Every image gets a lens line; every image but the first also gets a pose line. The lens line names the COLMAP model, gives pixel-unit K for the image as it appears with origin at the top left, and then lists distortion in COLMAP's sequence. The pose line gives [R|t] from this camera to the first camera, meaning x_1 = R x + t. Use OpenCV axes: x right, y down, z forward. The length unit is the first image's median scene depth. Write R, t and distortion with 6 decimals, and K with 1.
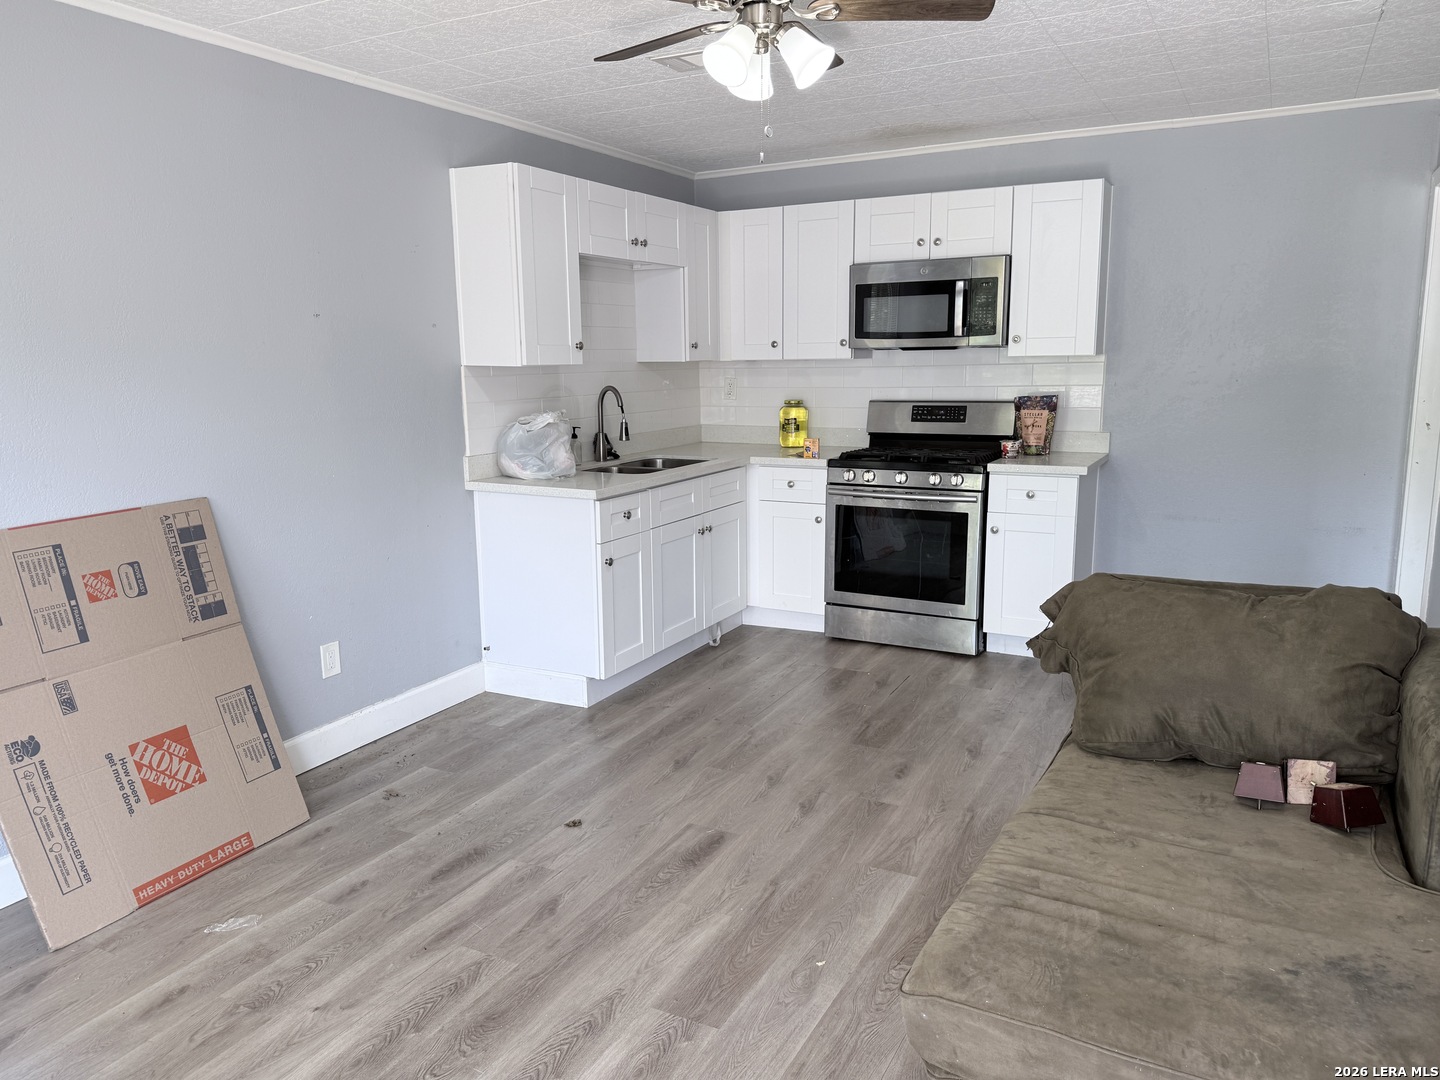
lens RADIAL K [[1025.1, 0, 720.0], [0, 1025.1, 540.0], [0, 0, 1]] dist [-0.041935, -0.001947]
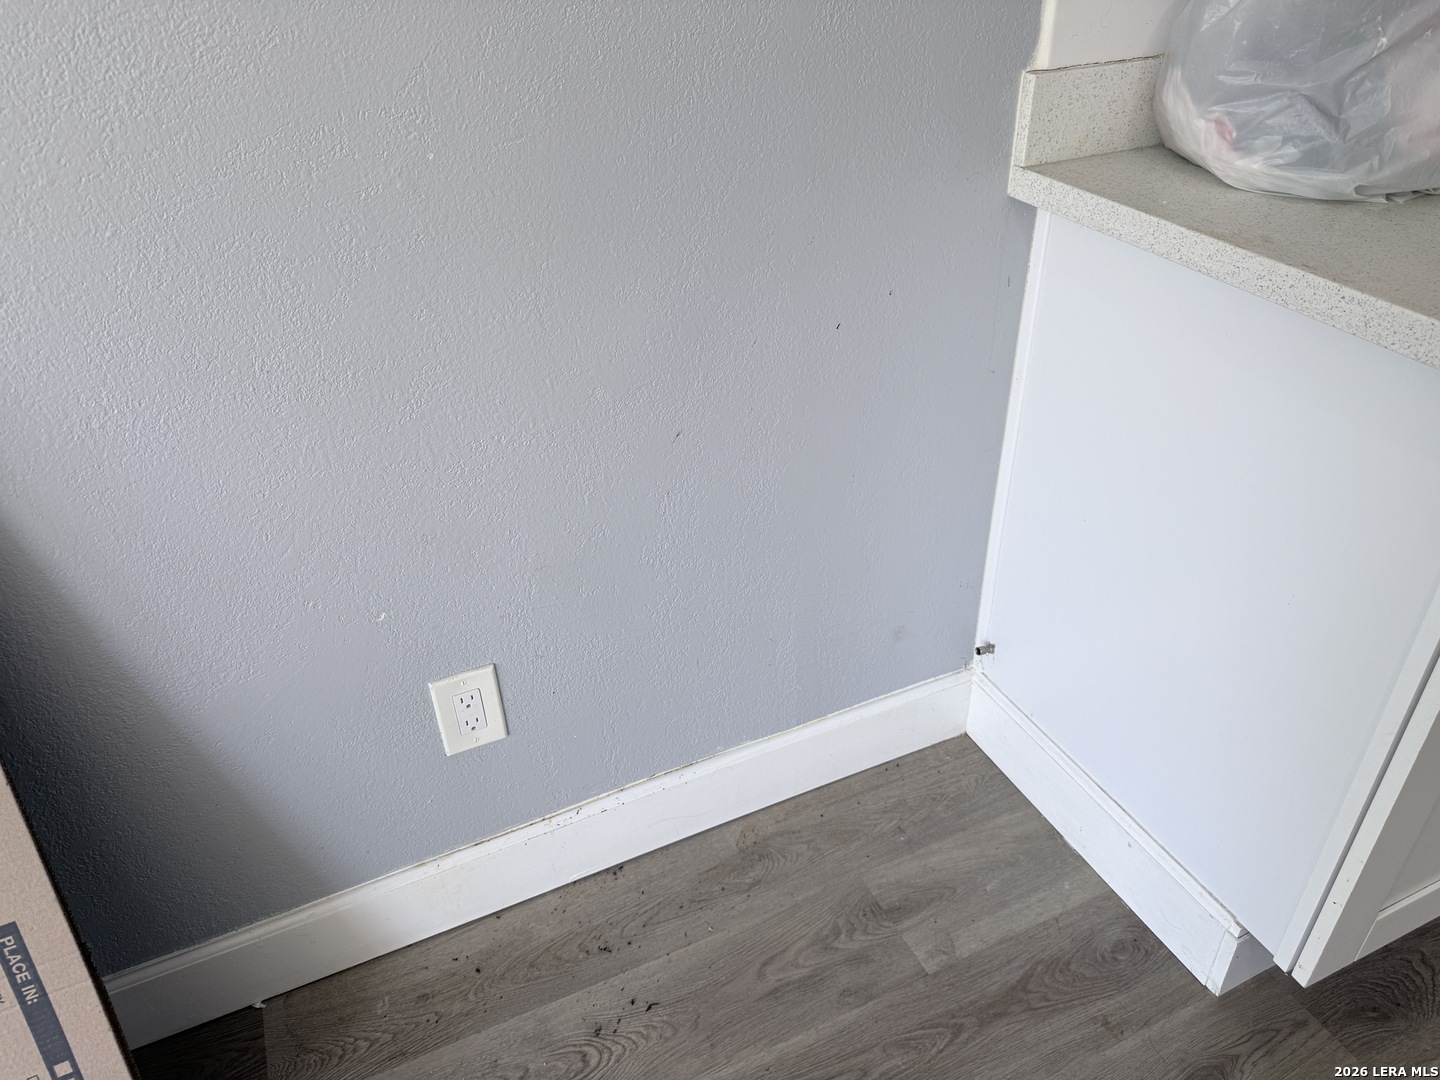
lens RADIAL K [[1036.2, 0, 726.5], [0, 1036.2, 563.3], [0, 0, 1]] dist [0.004696, 0.000959]
pose [[0.800853, 0.326126, -0.502271, -0.126872], [-0.084521, 0.891868, 0.444328, -0.077474], [0.592866, -0.313389, 0.741820, 0.678963]]
